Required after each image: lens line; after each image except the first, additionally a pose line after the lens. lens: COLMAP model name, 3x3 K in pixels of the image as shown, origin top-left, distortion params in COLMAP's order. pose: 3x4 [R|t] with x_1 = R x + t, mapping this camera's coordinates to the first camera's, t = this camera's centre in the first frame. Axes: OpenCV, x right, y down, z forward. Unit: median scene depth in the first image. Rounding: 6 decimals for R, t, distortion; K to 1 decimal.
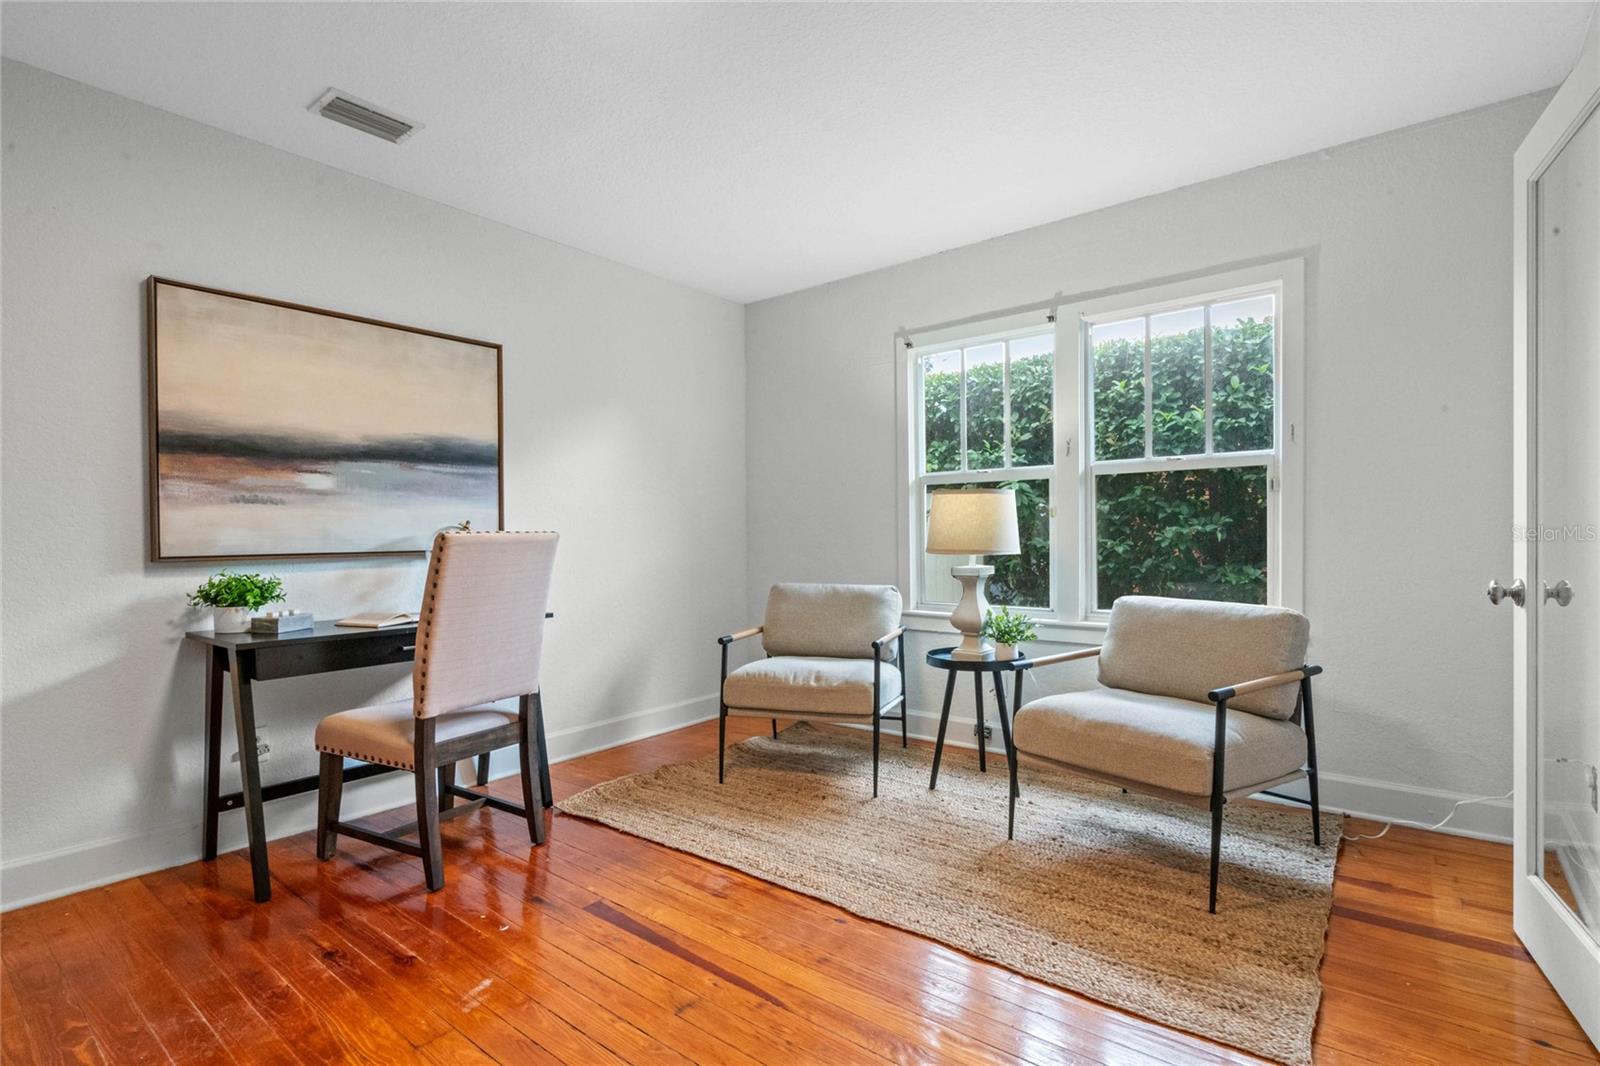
lens RADIAL K [[780.7, 0, 792.3], [0, 780.7, 538.8], [0, 0, 1]] dist [0.002755, 0.000526]
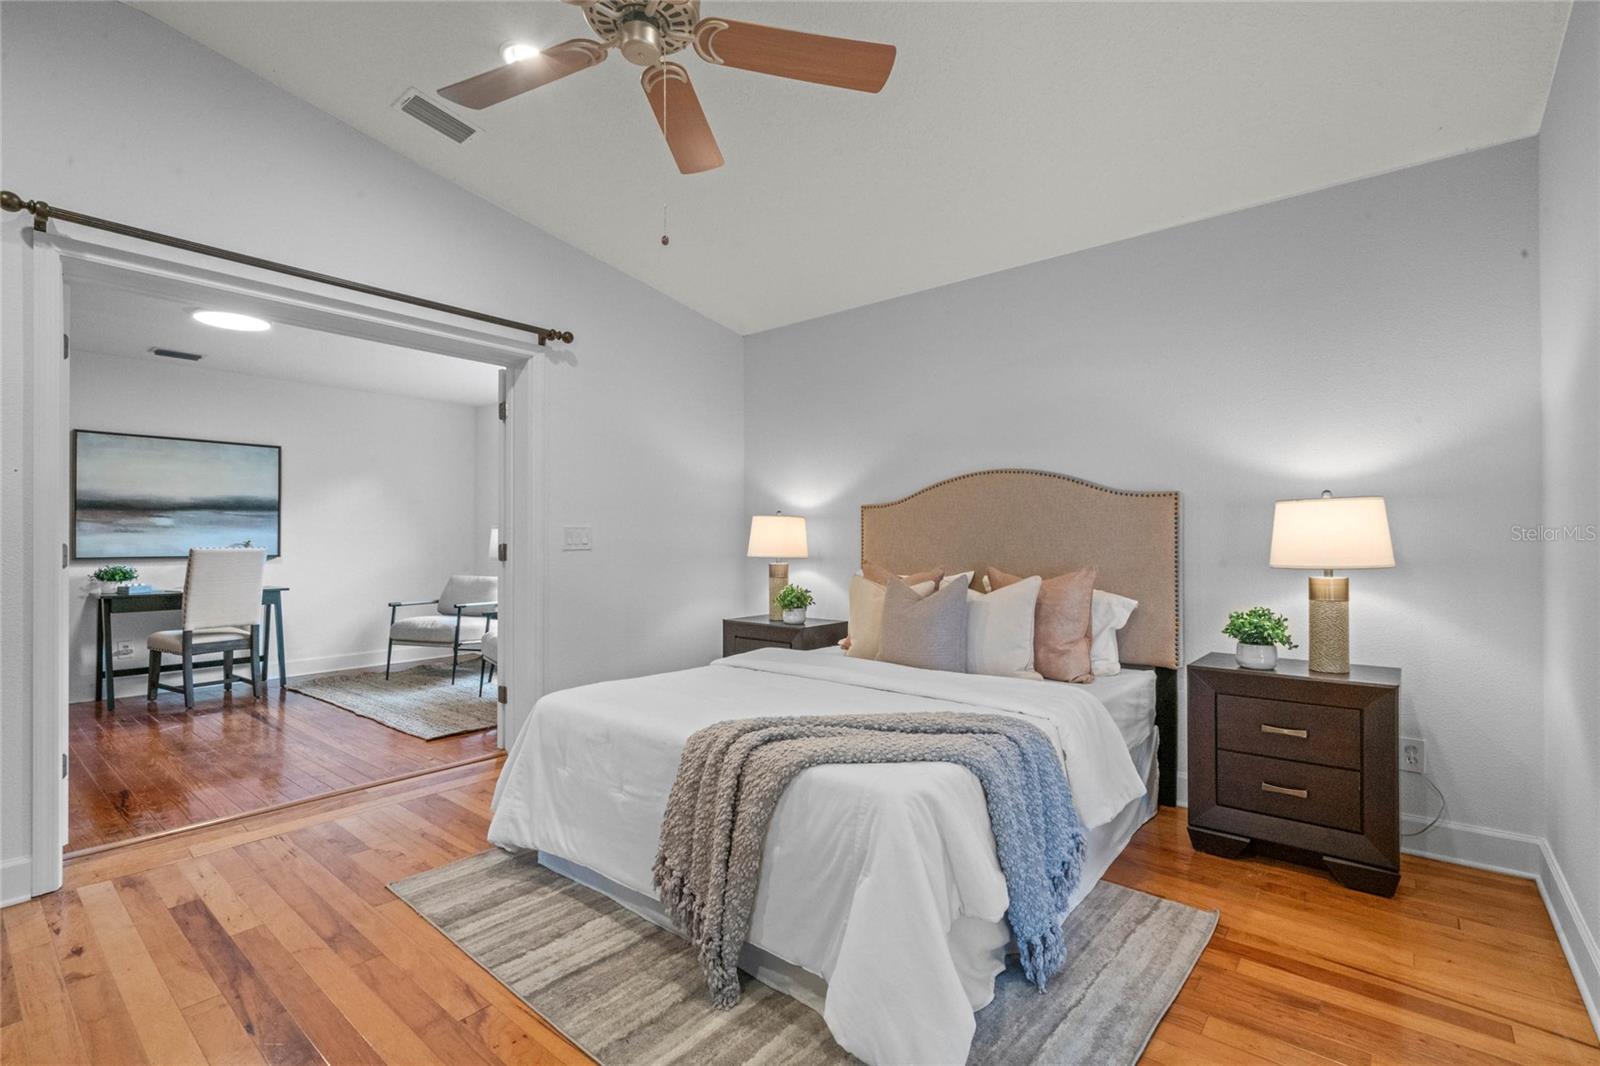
lens RADIAL K [[729.3, 0, 804.0], [0, 729.3, 534.1], [0, 0, 1]] dist [-0.002528, 0.000663]
pose [[0.999962, 0.005827, -0.006550, 1.175072], [-0.005949, 0.999808, -0.018670, -0.016416], [0.006440, 0.018709, 0.999804, -0.964140]]
